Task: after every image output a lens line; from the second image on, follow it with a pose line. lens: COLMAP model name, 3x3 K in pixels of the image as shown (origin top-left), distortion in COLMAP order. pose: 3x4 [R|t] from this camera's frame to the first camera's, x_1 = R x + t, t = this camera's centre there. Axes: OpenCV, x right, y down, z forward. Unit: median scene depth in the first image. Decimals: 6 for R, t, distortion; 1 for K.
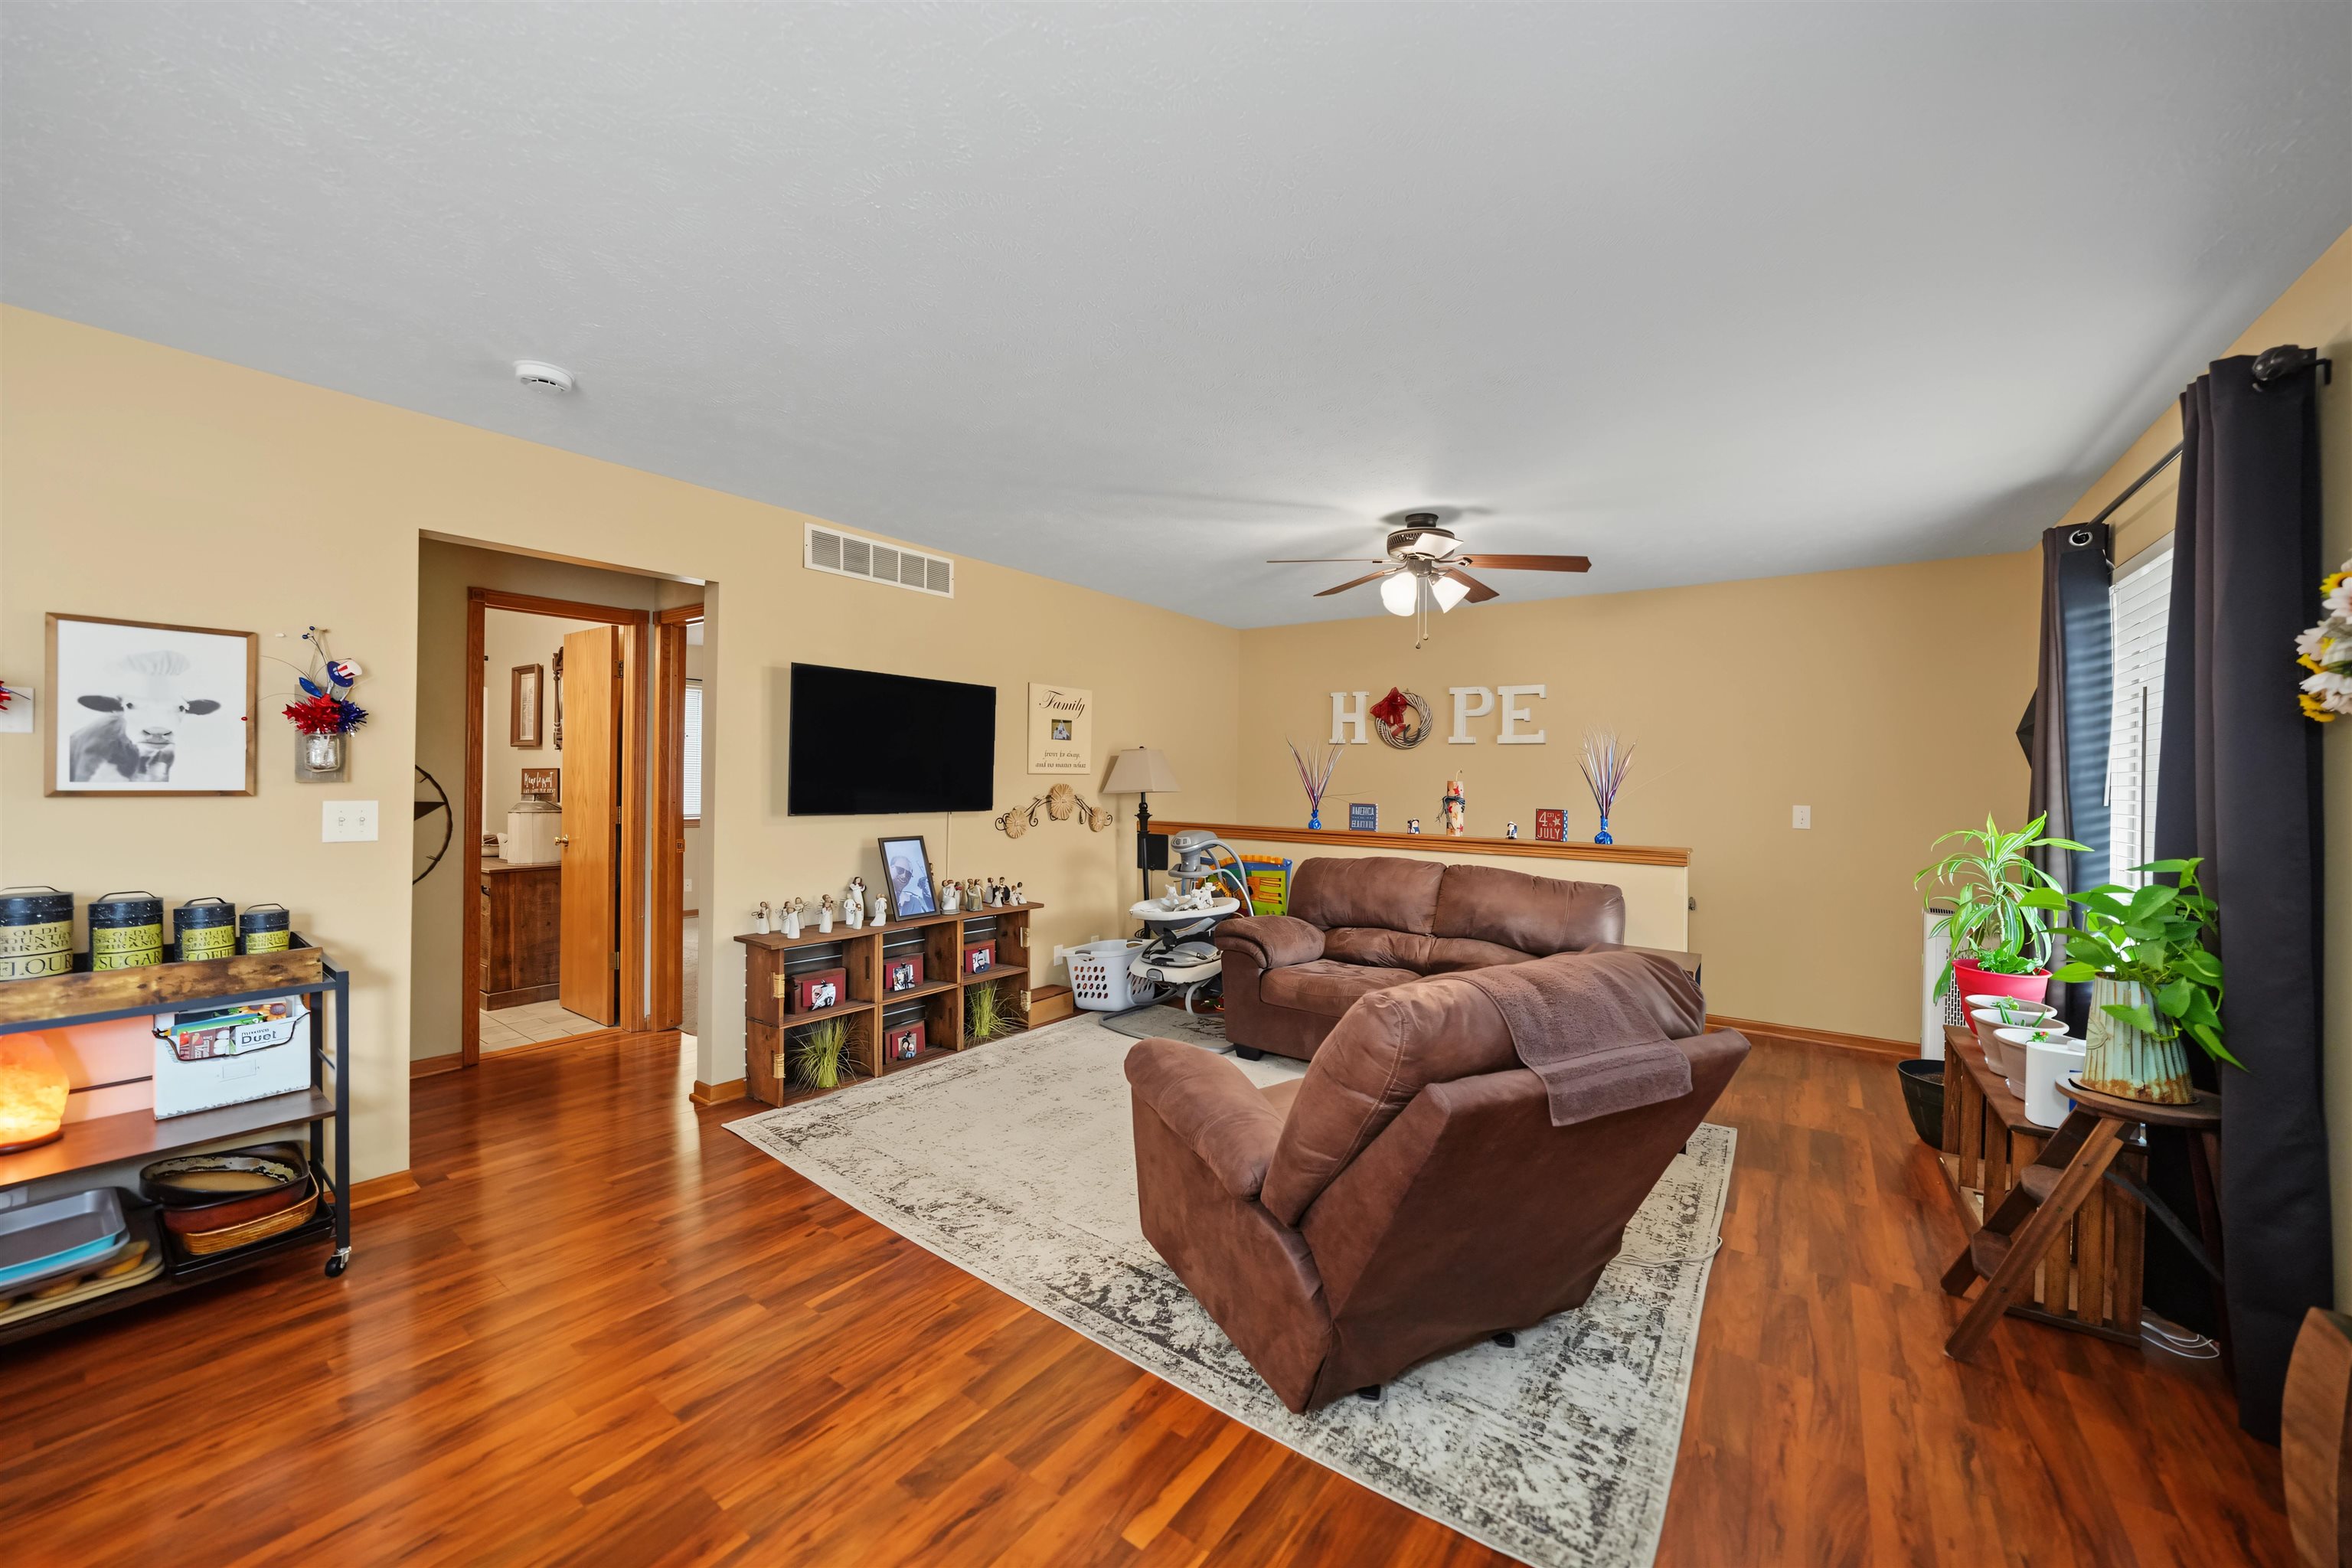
lens RADIAL K [[870.2, 0, 1185.3], [0, 870.2, 782.5], [0, 0, 1]] dist [-0.023271, 0.006060]
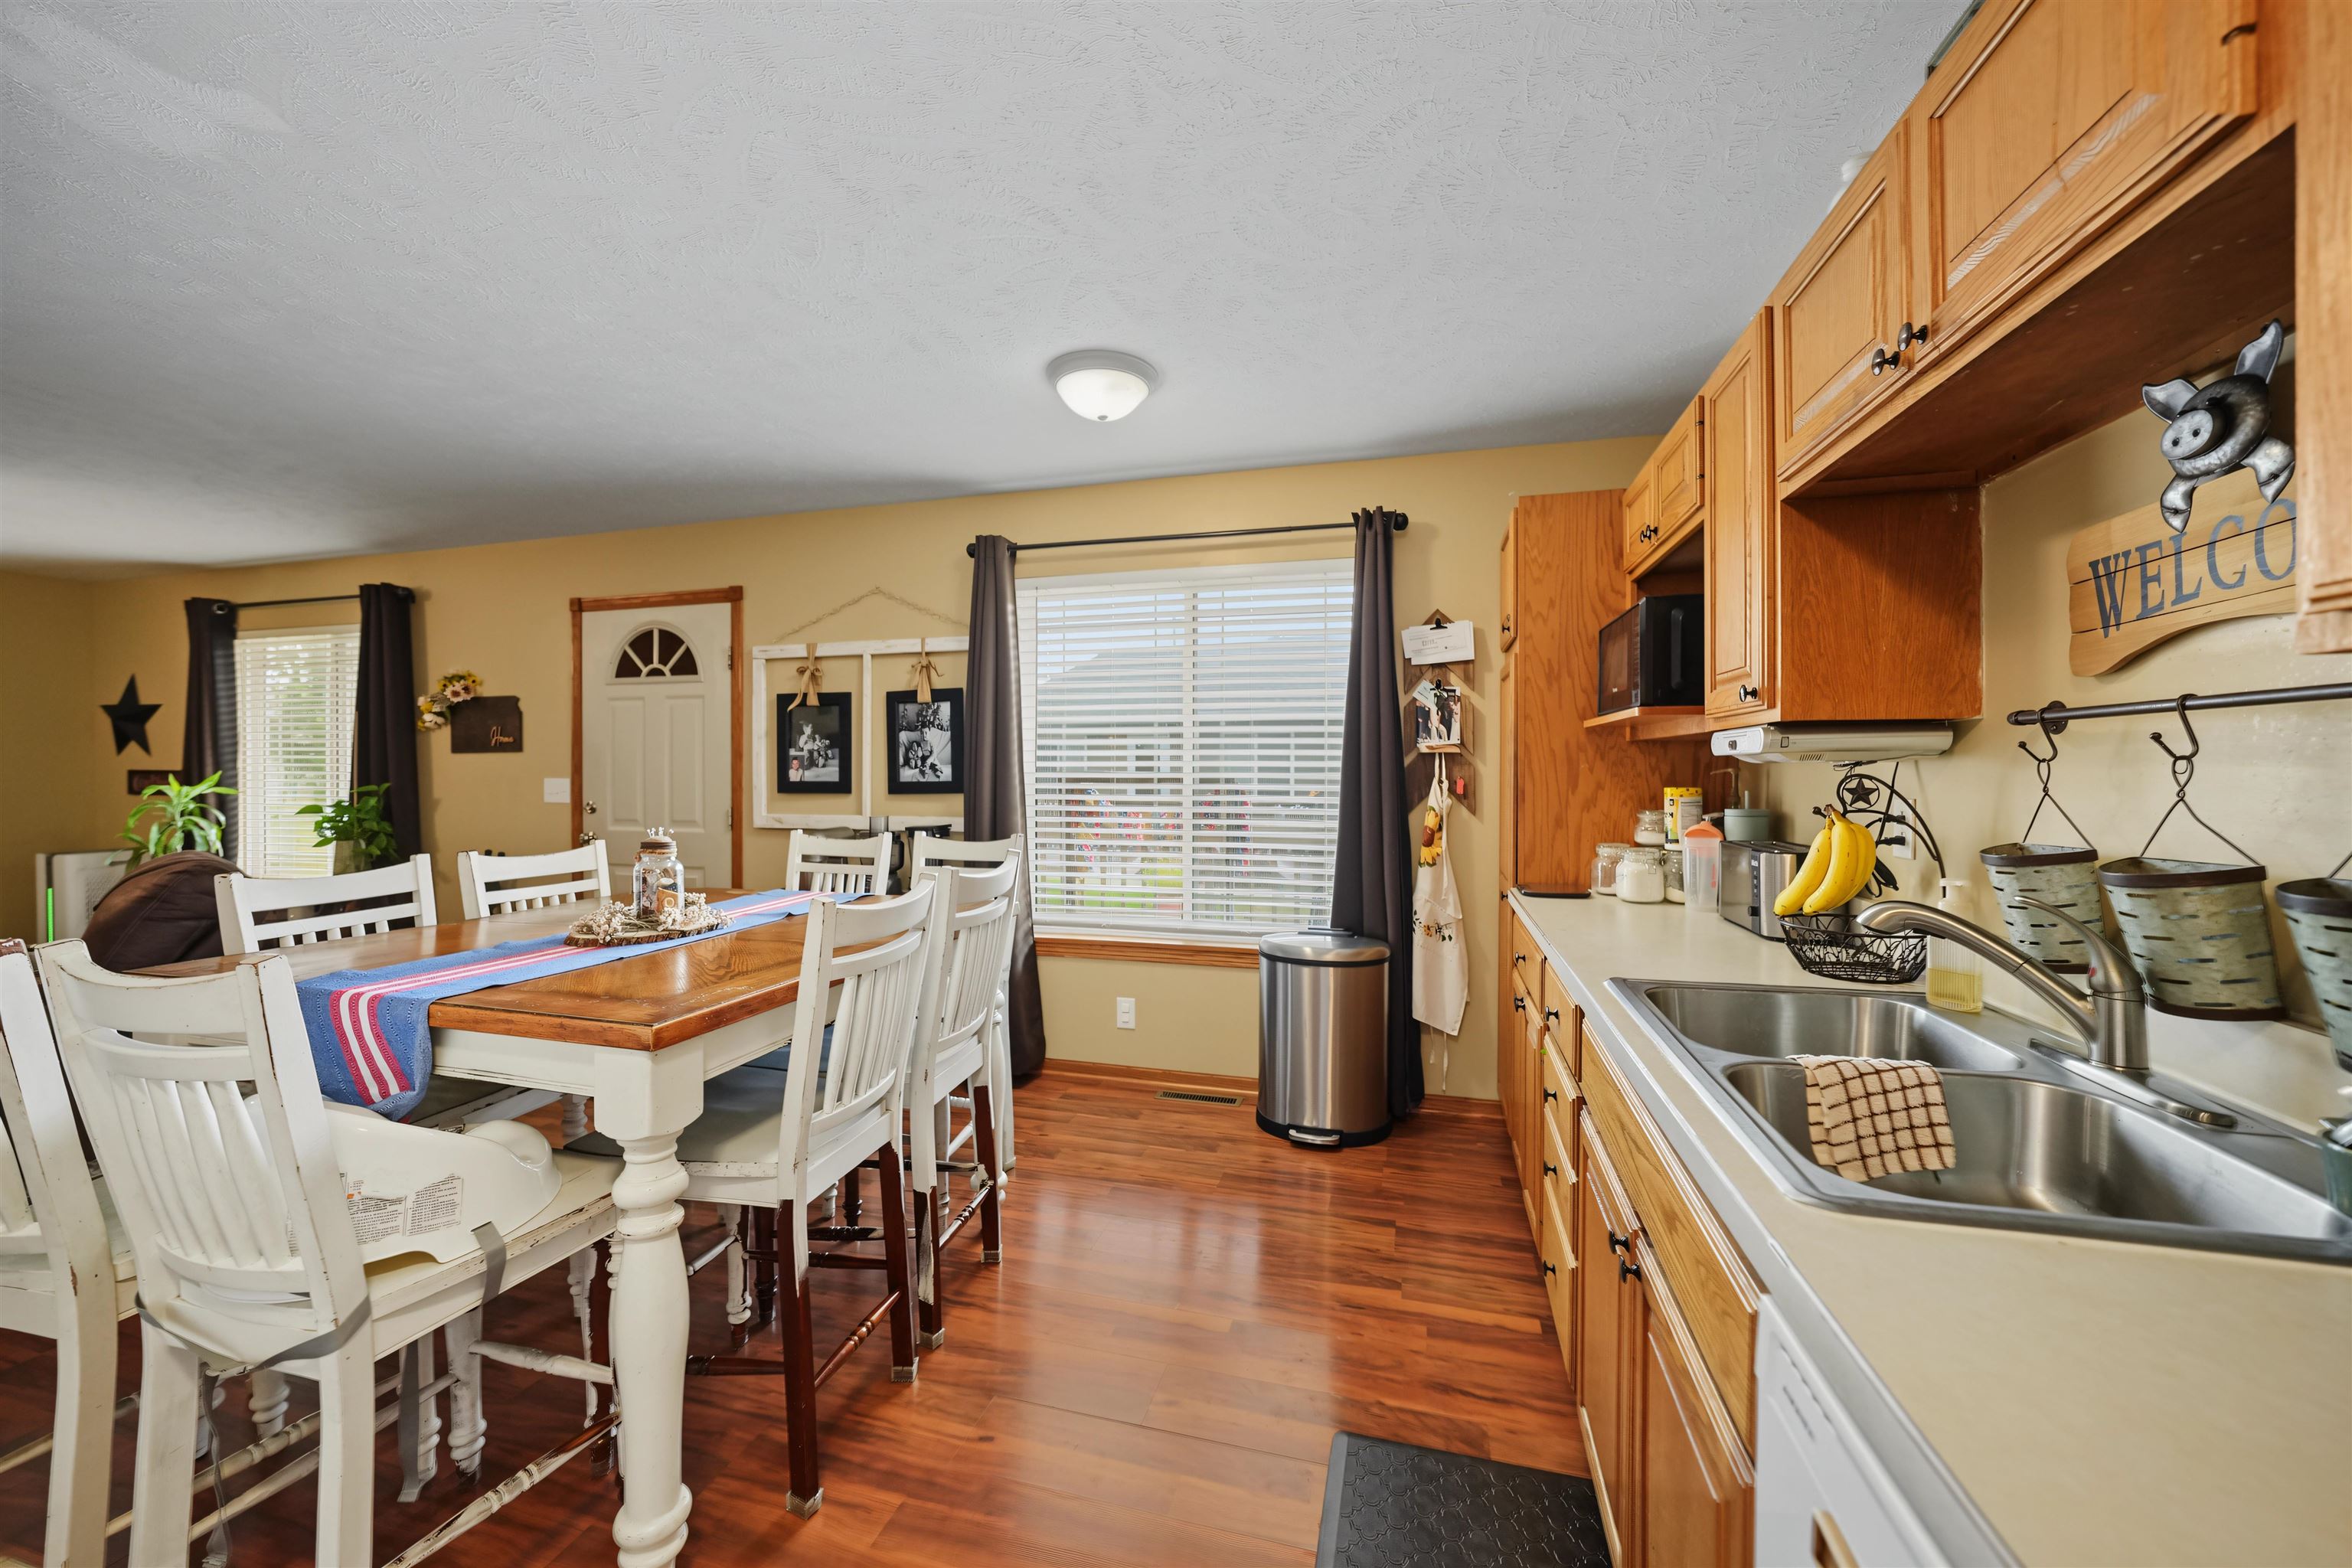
lens RADIAL K [[870.2, 0, 1181.6], [0, 870.2, 774.3], [0, 0, 1]] dist [-0.023271, 0.006060]
pose [[-0.347155, -0.021710, 0.937556, -1.014478], [0.003995, 0.999689, 0.024628, 0.004641], [-0.937799, 0.012296, -0.346960, -0.161386]]
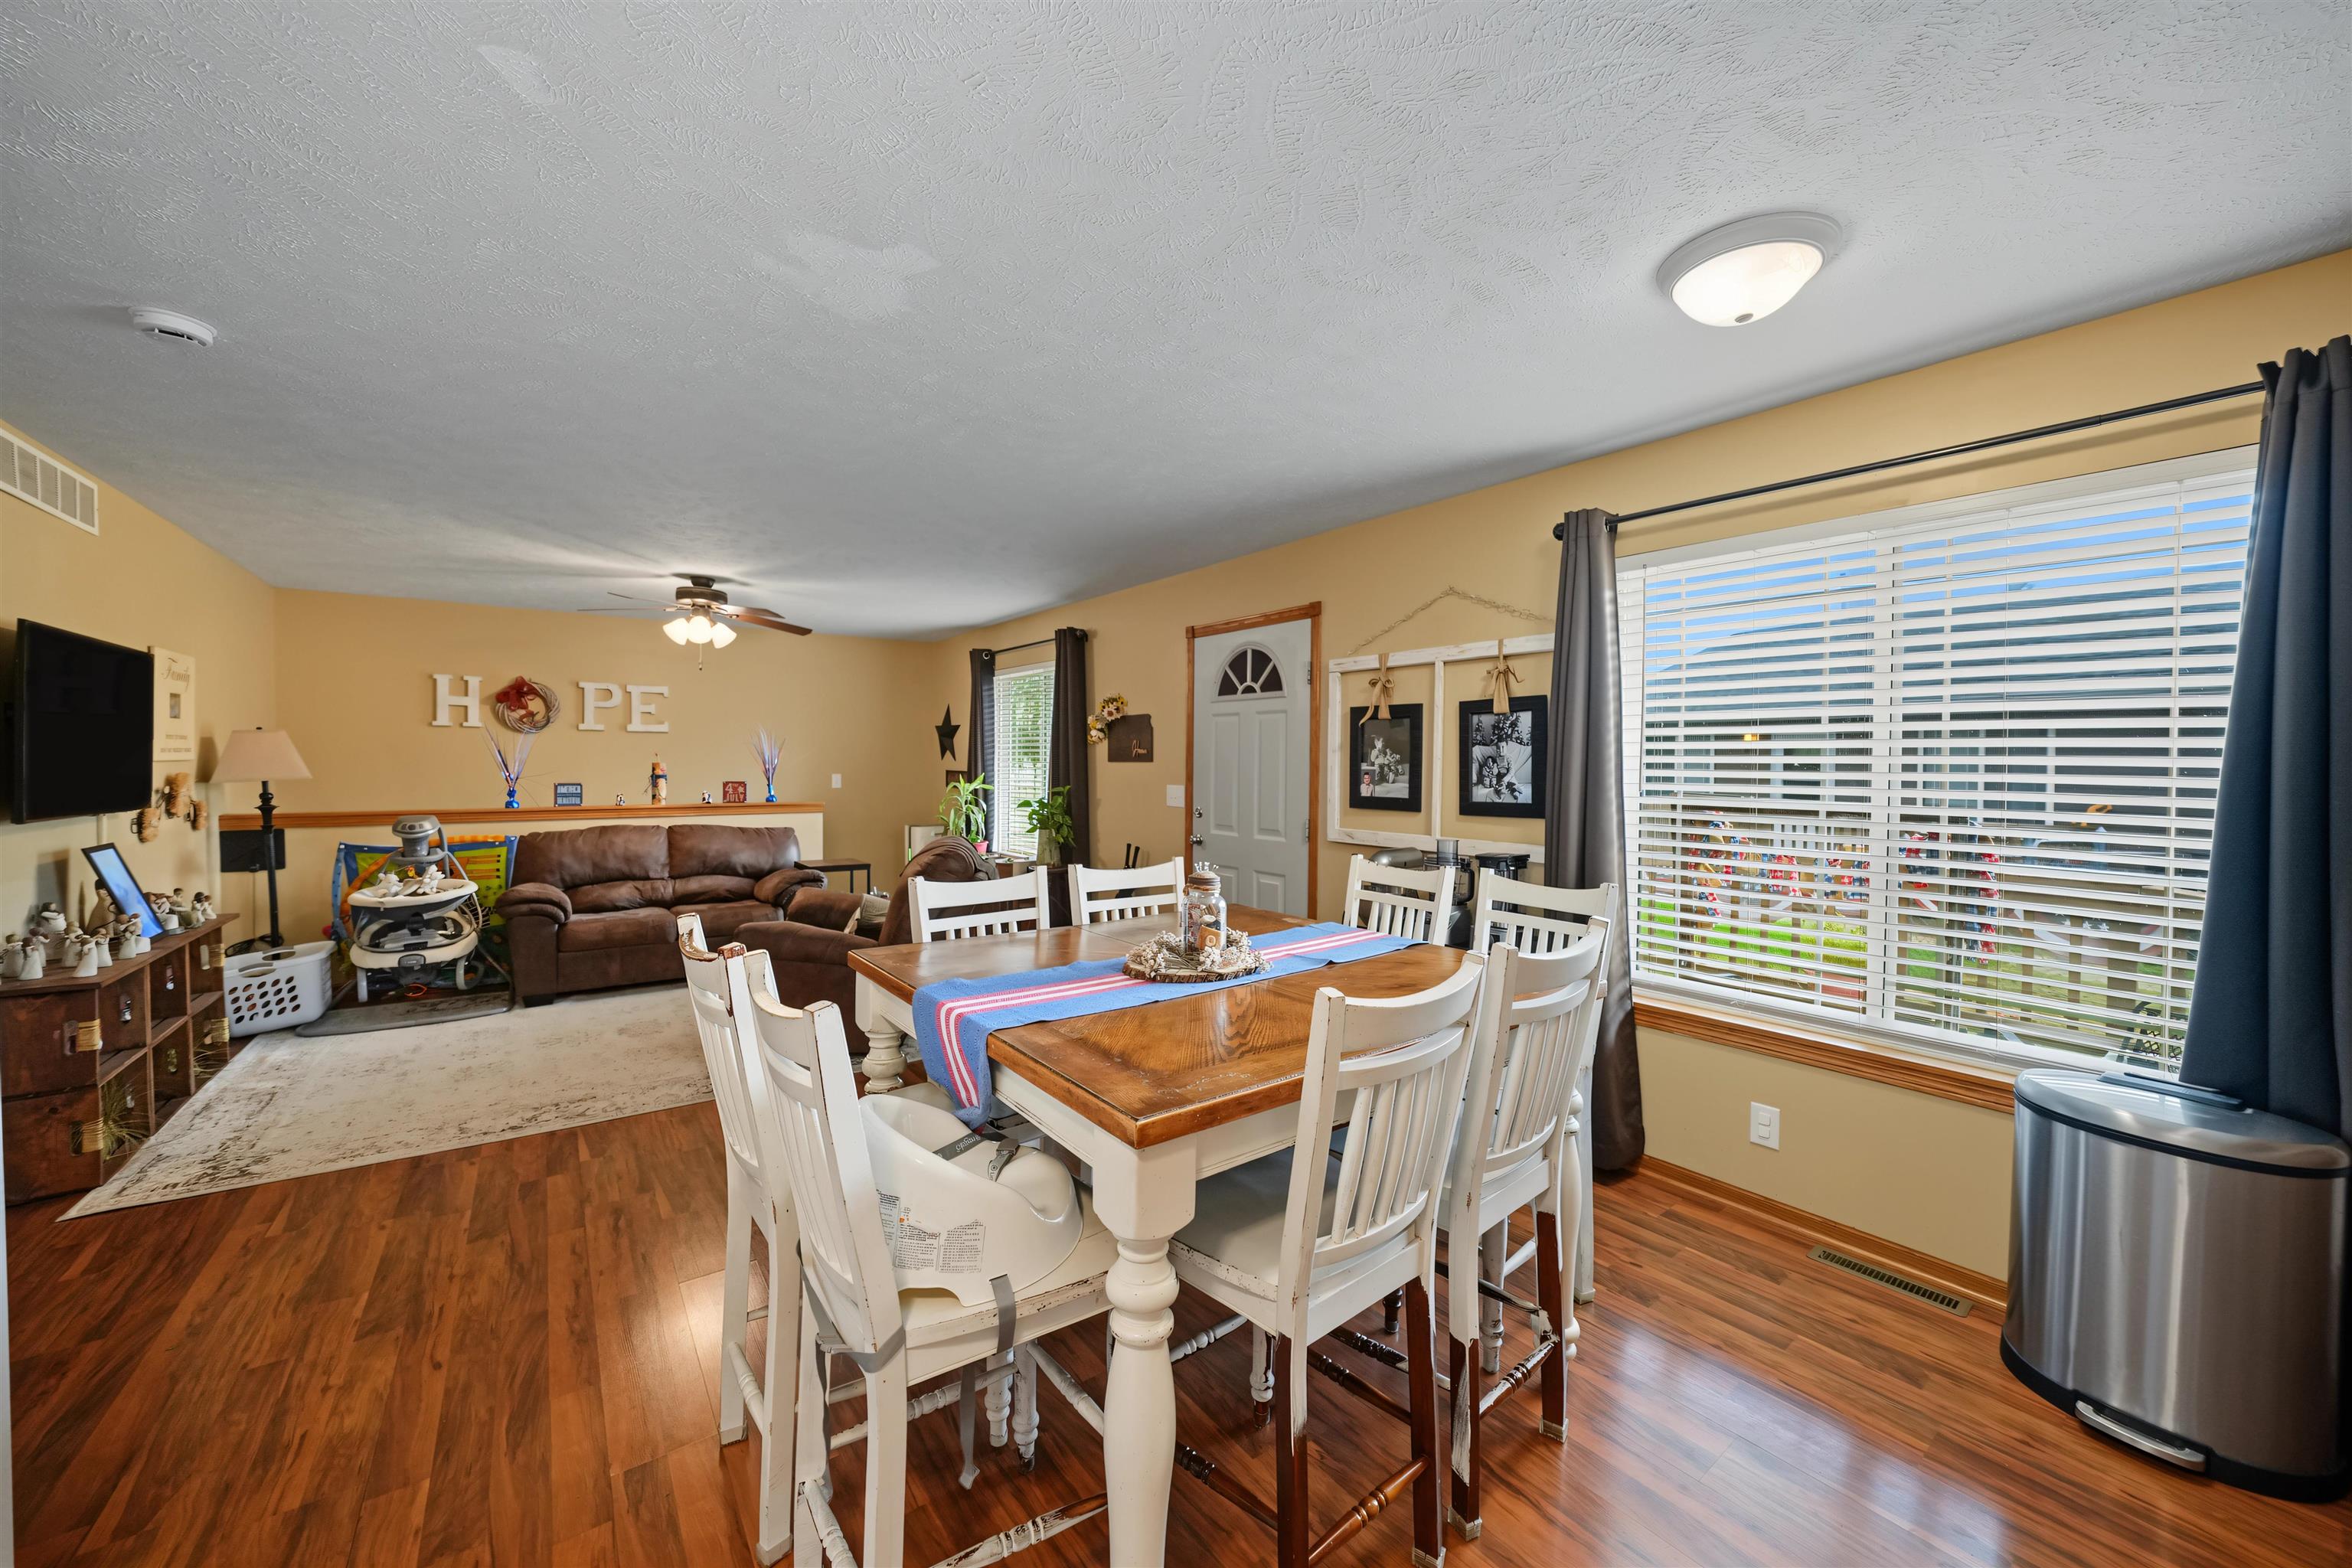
lens RADIAL K [[870.2, 0, 1183.0], [0, 870.2, 777.4], [0, 0, 1]] dist [-0.023271, 0.006060]
pose [[0.301374, -0.031023, 0.953001, -0.898590], [0.005455, 0.999510, 0.030811, -0.020384], [-0.953490, -0.004087, 0.301395, -0.191768]]
